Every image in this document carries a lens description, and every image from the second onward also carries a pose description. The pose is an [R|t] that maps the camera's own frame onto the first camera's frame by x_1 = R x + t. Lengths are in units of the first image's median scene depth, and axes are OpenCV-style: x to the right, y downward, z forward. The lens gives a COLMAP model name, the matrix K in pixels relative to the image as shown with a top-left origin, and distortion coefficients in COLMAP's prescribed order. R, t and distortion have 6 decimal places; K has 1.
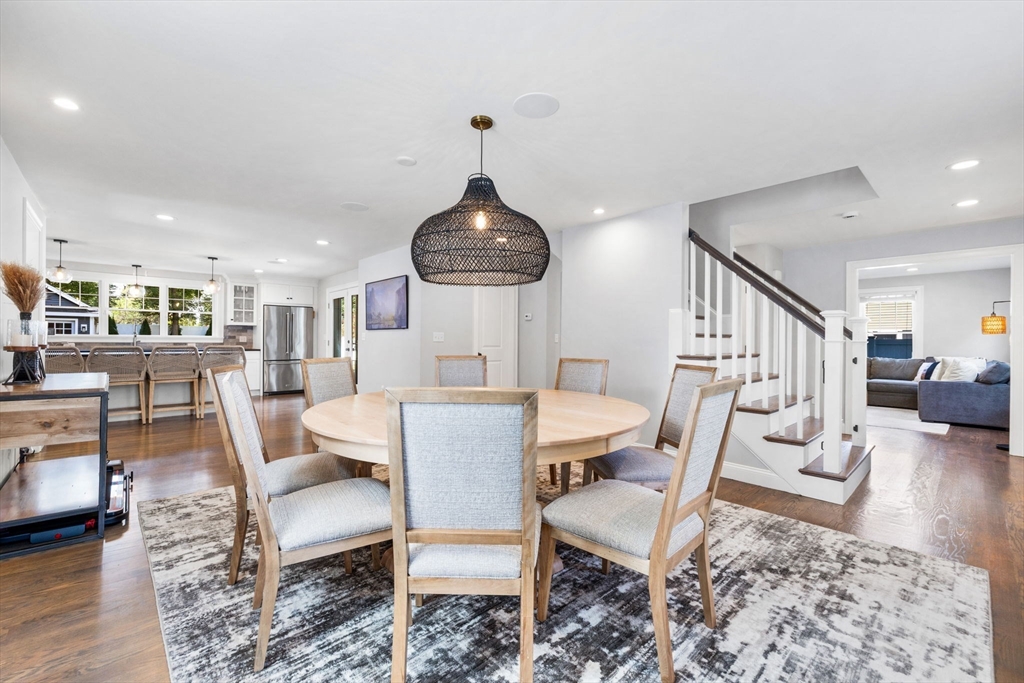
lens RADIAL K [[431.3, 0, 507.5], [0, 431.3, 338.2], [0, 0, 1]] dist [0.000778, -0.000220]
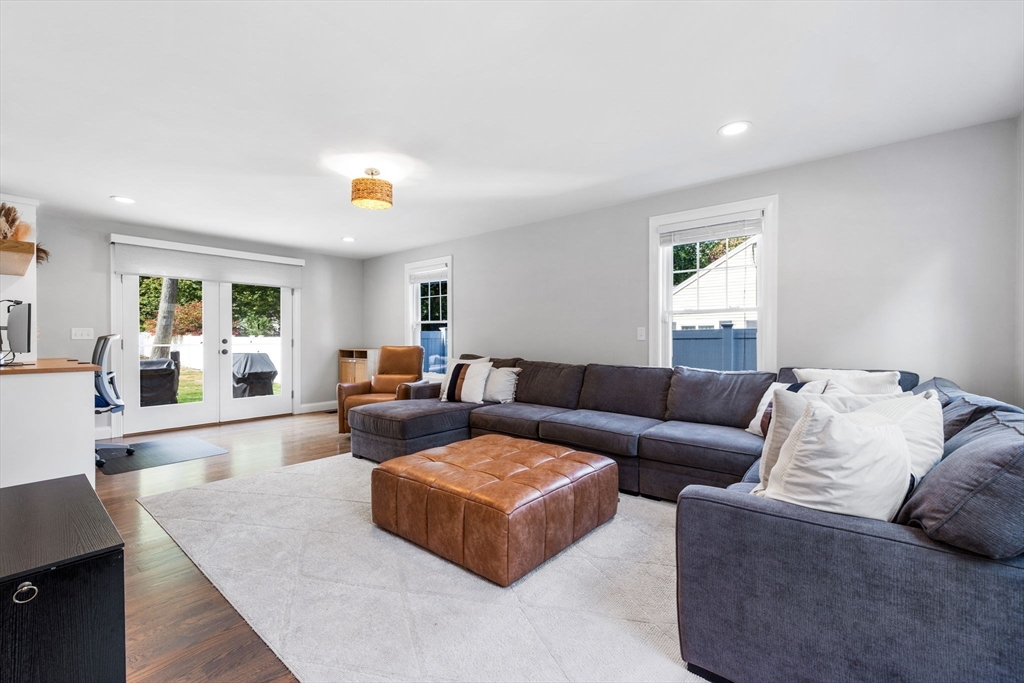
lens RADIAL K [[431.3, 0, 507.5], [0, 431.3, 338.2], [0, 0, 1]] dist [0.000778, -0.000220]
pose [[0.993956, -0.009044, 0.109405, 0.806915], [0.008095, 0.999926, 0.009117, 0.012846], [-0.109479, -0.008176, 0.993955, 0.752125]]
